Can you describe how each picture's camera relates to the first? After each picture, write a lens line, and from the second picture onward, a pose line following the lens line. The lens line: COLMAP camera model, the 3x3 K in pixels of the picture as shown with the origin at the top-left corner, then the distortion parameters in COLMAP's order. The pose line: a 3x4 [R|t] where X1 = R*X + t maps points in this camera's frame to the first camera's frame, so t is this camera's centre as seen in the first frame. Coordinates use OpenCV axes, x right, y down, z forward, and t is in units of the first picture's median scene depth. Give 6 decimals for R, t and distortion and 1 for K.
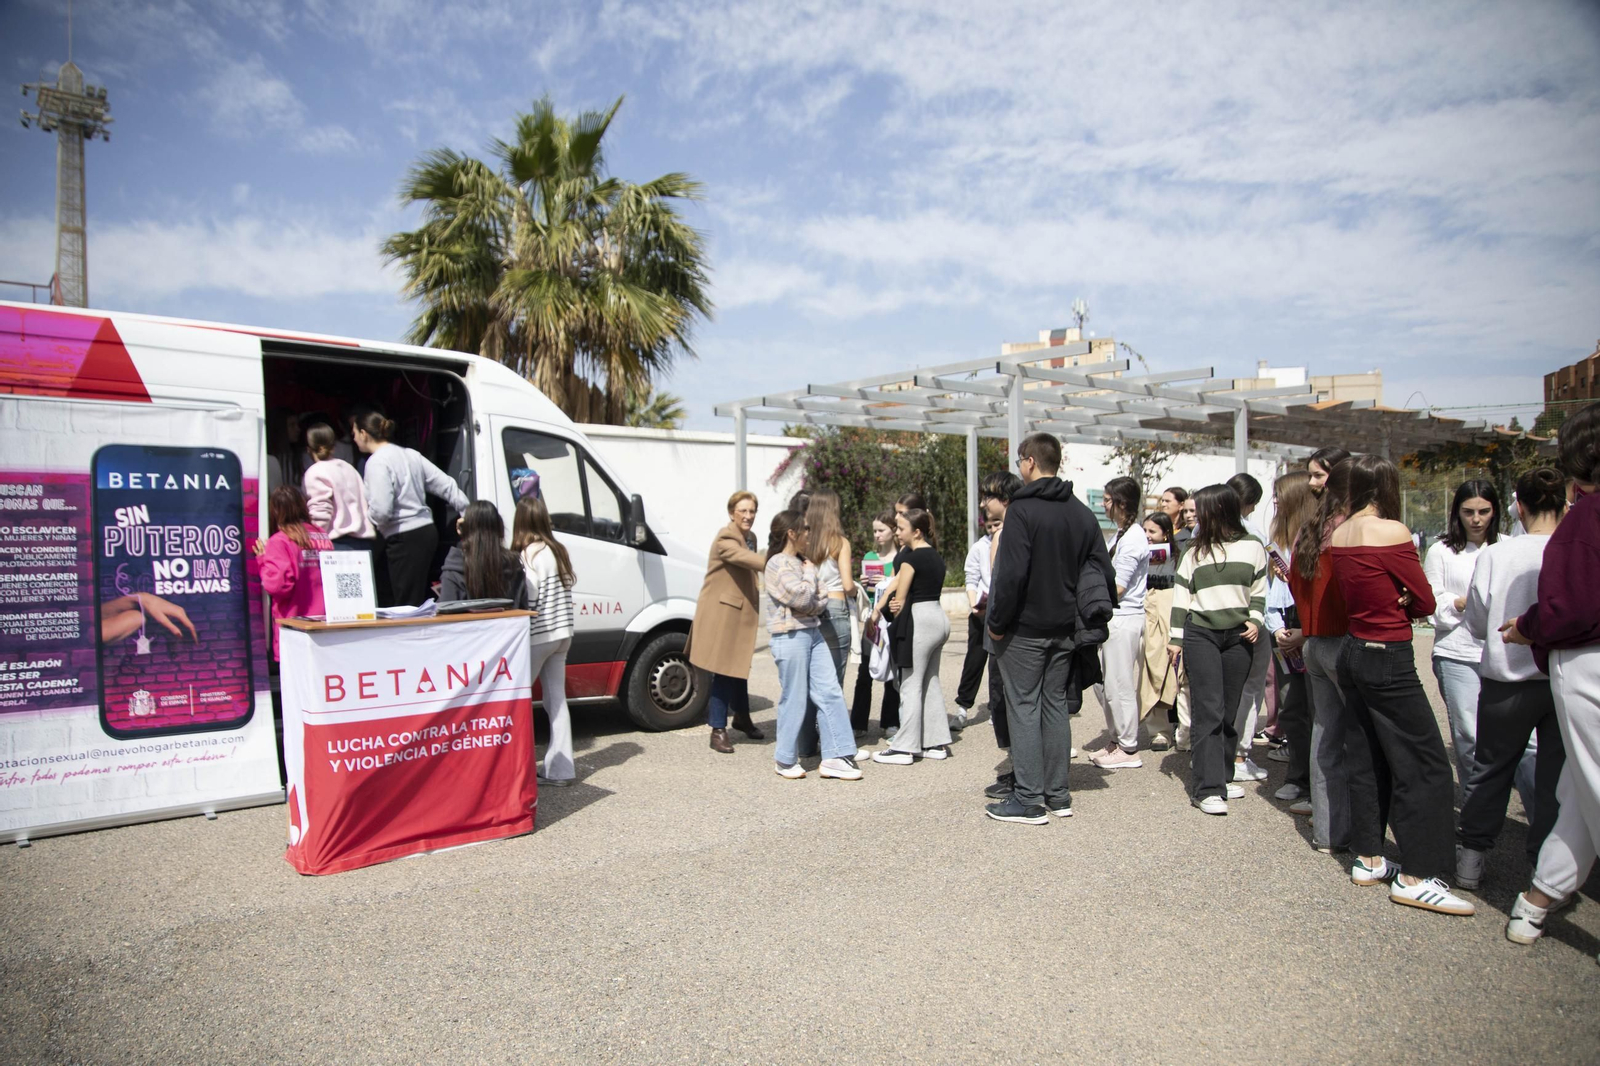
lens RADIAL K [[1101.7, 0, 776.7], [0, 1101.7, 538.2], [0, 0, 1]] dist [-0.120689, 0.091466]
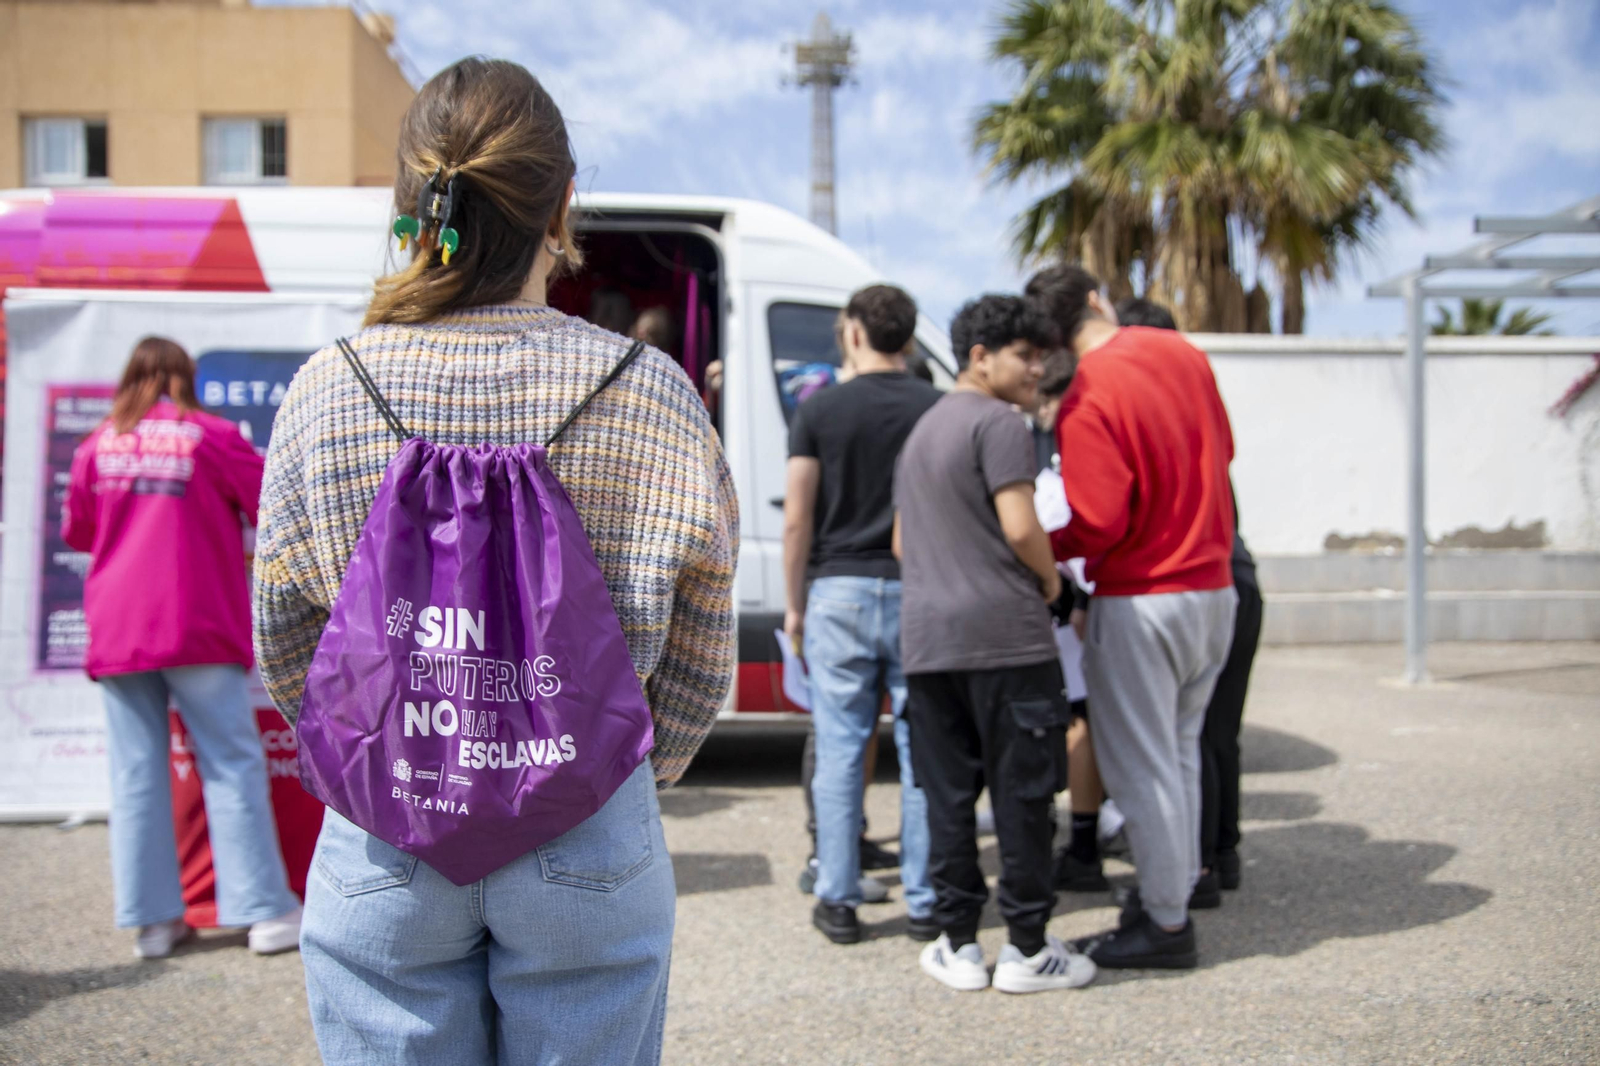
lens RADIAL K [[1330.3, 0, 761.7], [0, 1330.3, 533.7], [0, 0, 1]] dist [-0.040264, 0.001098]
pose [[0.788377, 0.013425, -0.615046, 0.319670], [-0.006863, 0.999892, 0.013029, 0.034760], [0.615154, -0.006051, 0.788384, 0.467280]]
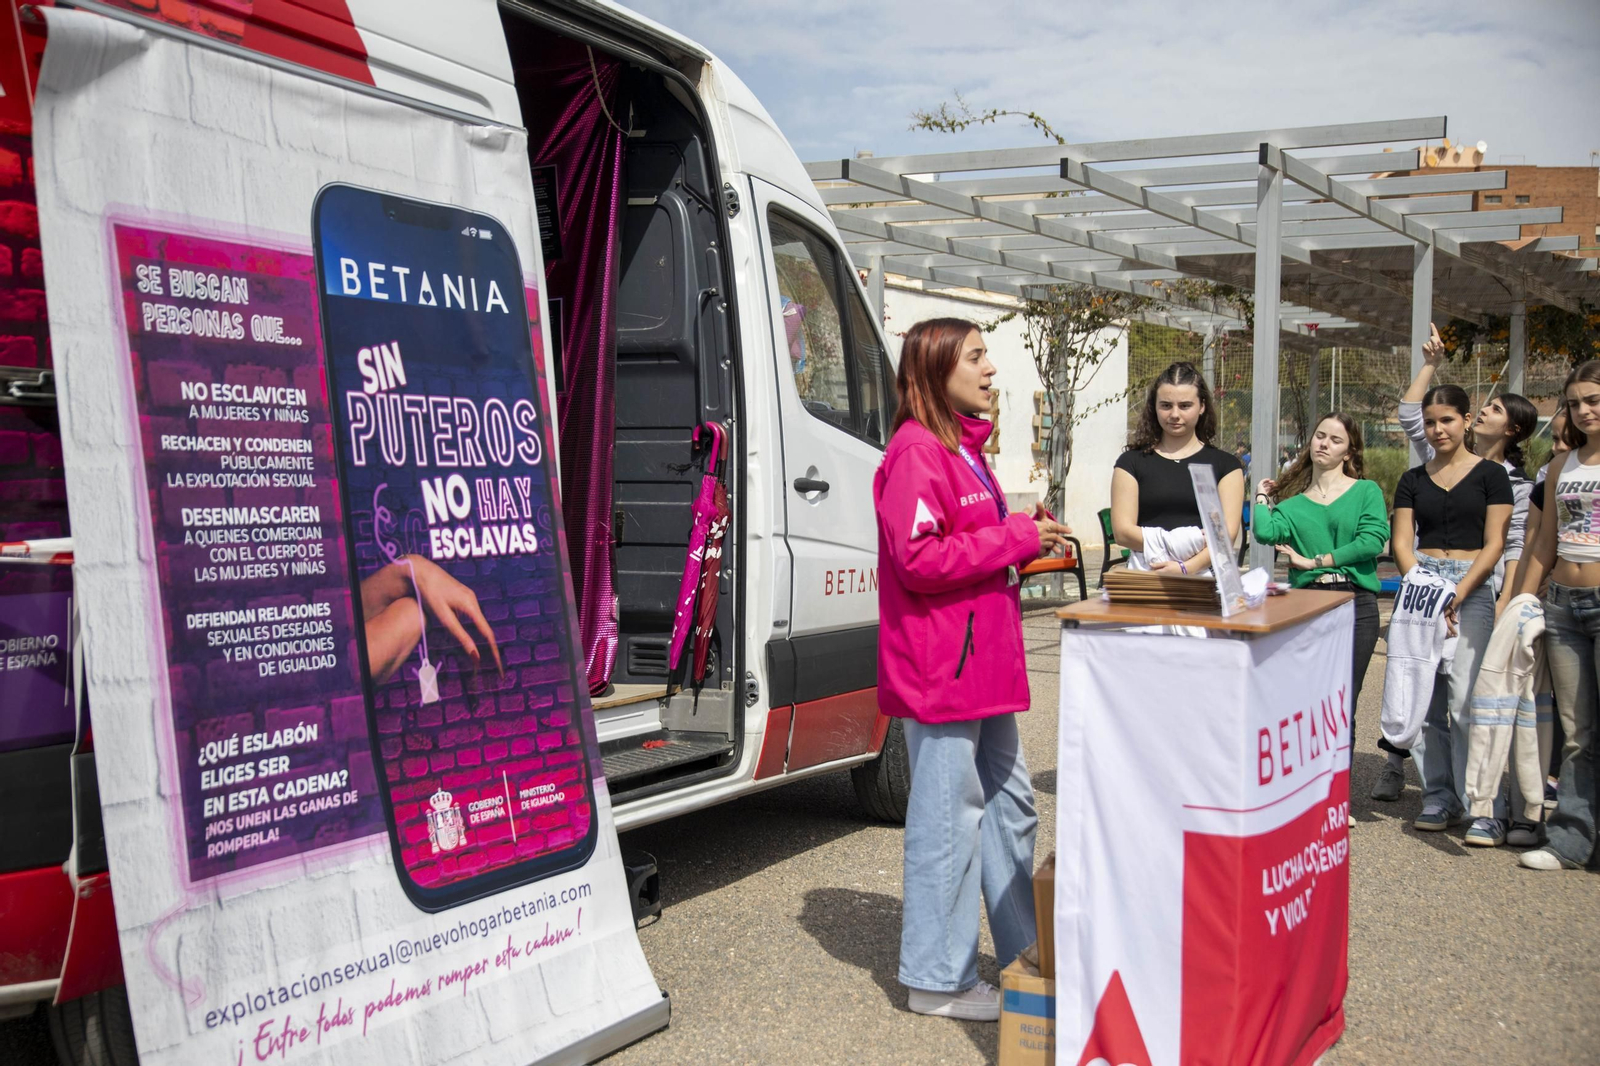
lens RADIAL K [[2037.1, 0, 800.0], [0, 2037.1, 533.0], [0, 0, 1]] dist [0.167530, 0.005636]
pose [[0.914240, 0.007271, 0.405108, -0.779935], [-0.022157, 0.999240, 0.032069, 0.013840], [-0.404567, -0.038294, 0.913706, 0.215090]]
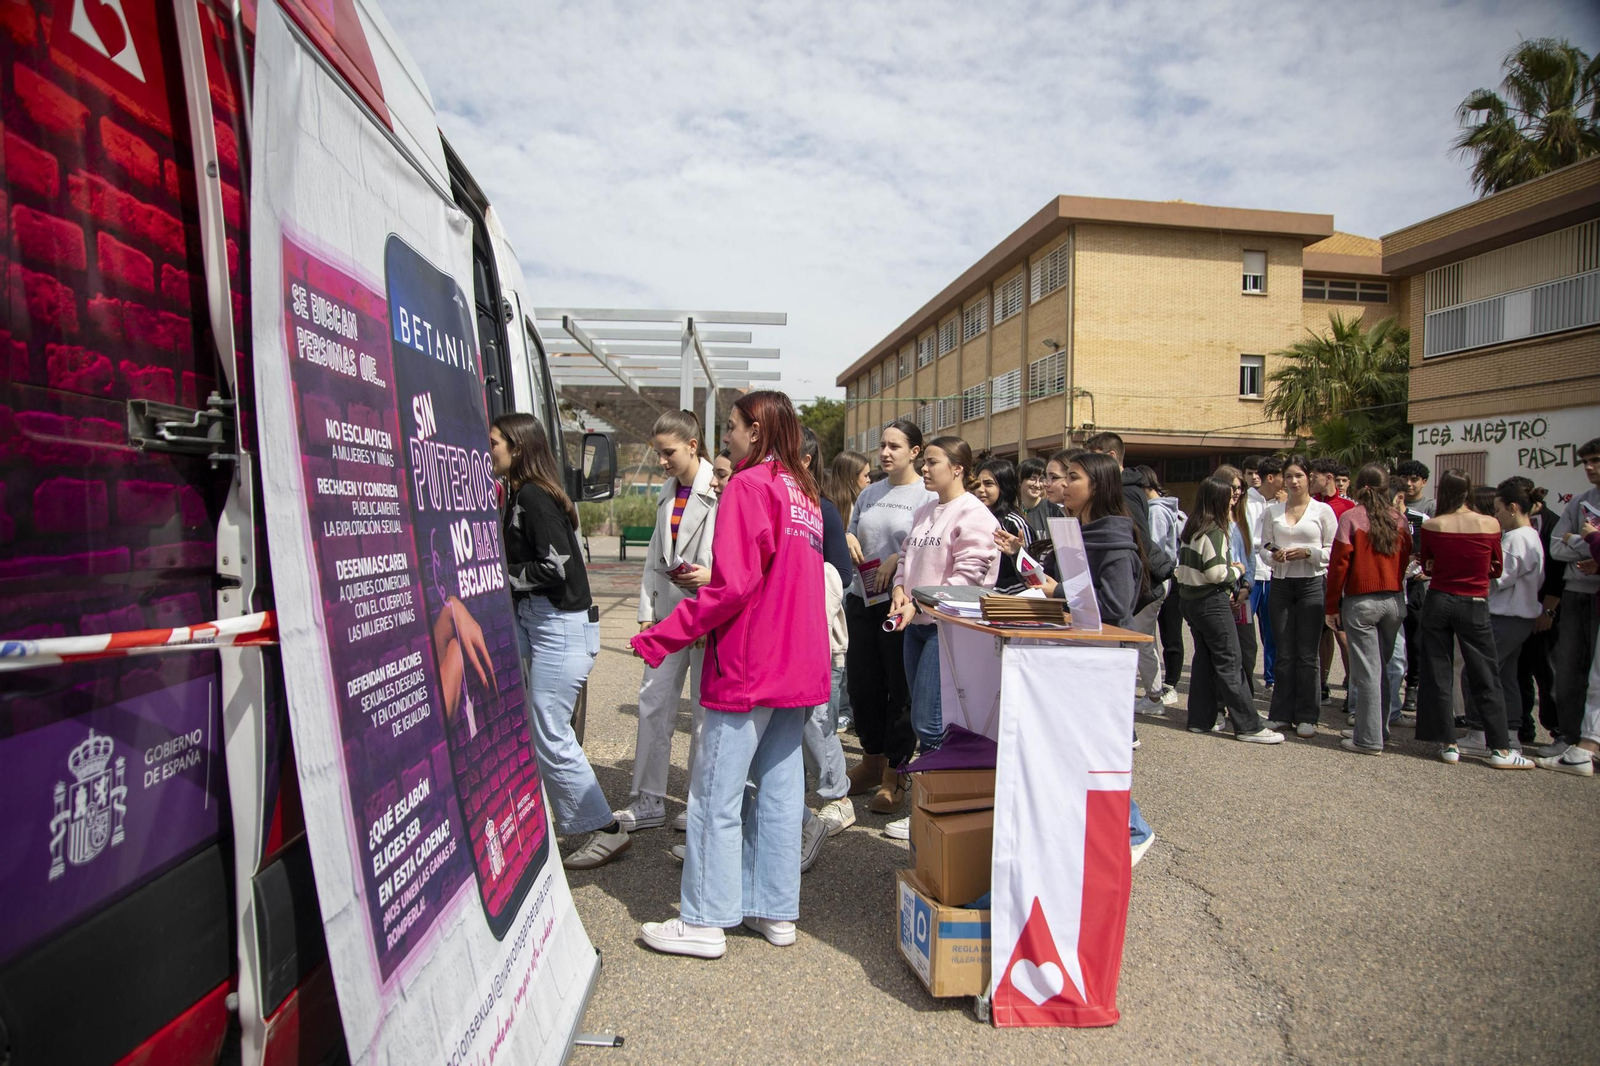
lens RADIAL K [[1098.2, 0, 794.2], [0, 1098.2, 546.2], [0, 0, 1]] dist [-0.109516, 0.071709]
pose [[0.610479, 0.002954, 0.792027, -0.858336], [-0.034156, 0.999161, 0.022600, 0.016181], [-0.791296, -0.040849, 0.610067, 0.624592]]
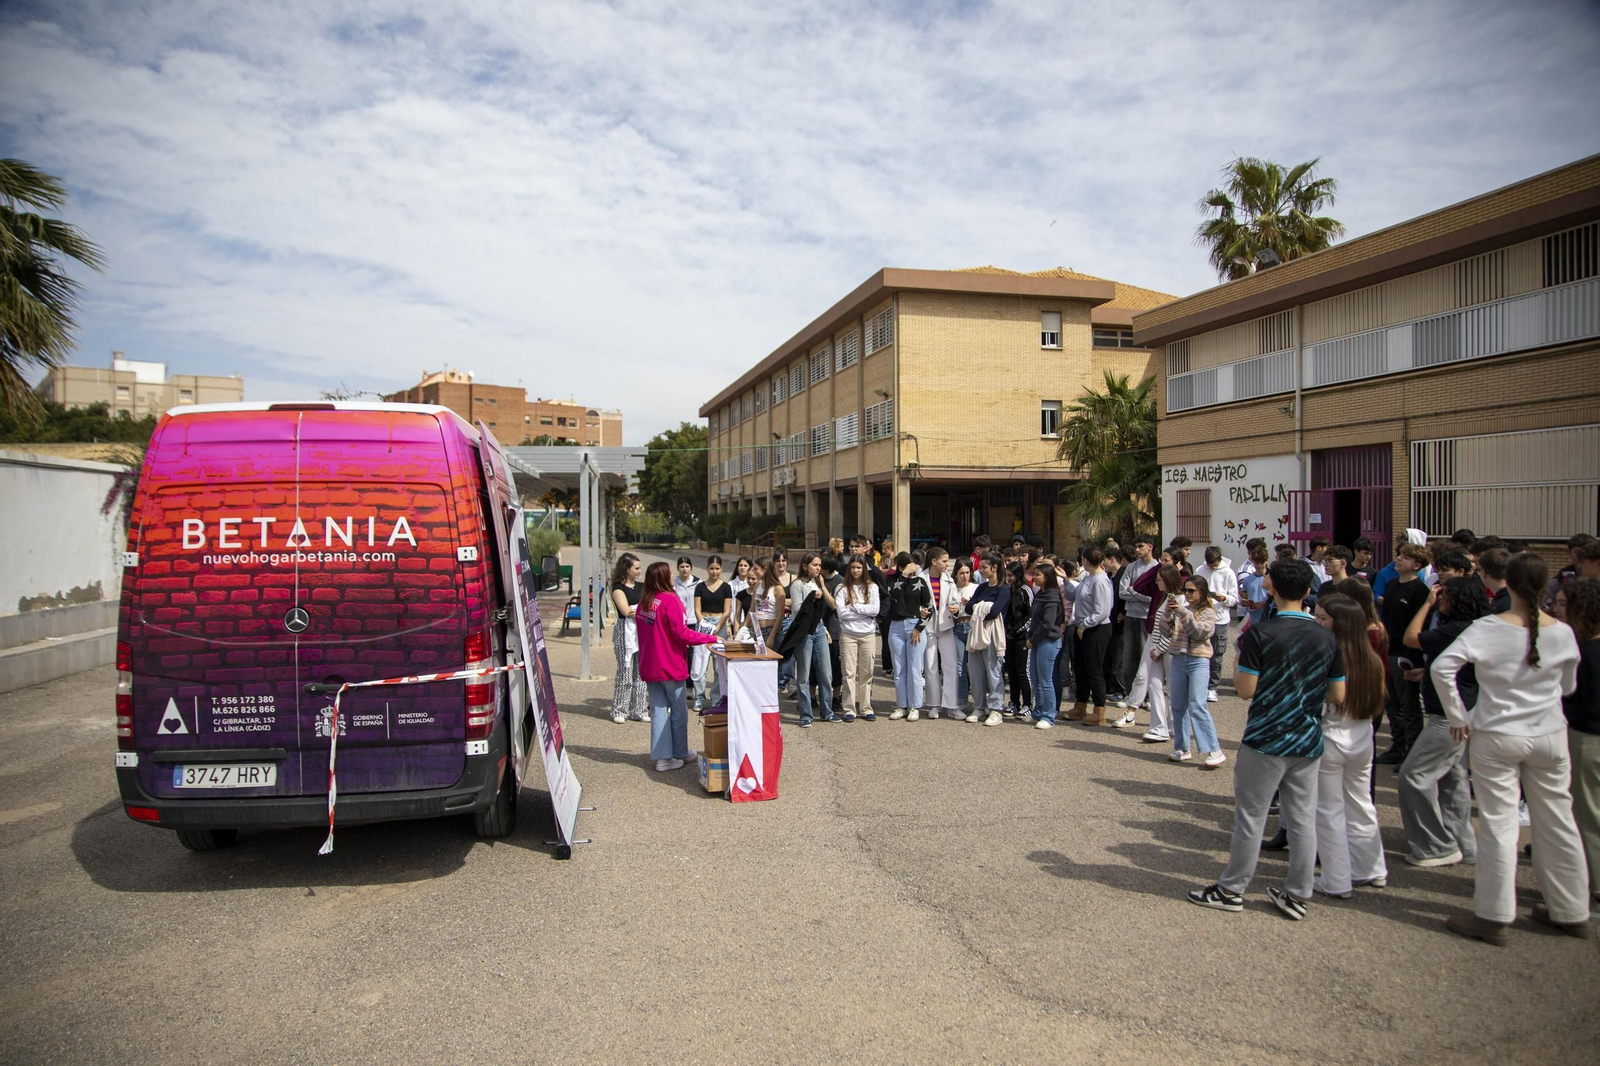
lens RADIAL K [[1078.9, 0, 800.7], [0, 1078.9, 519.0], [0, 0, 1]] dist [-0.126122, 0.068707]
pose [[0.505303, 0.023036, 0.862635, -1.524669], [-0.009763, 0.999732, -0.020979, -0.078442], [-0.862887, 0.002179, 0.505392, 0.090799]]
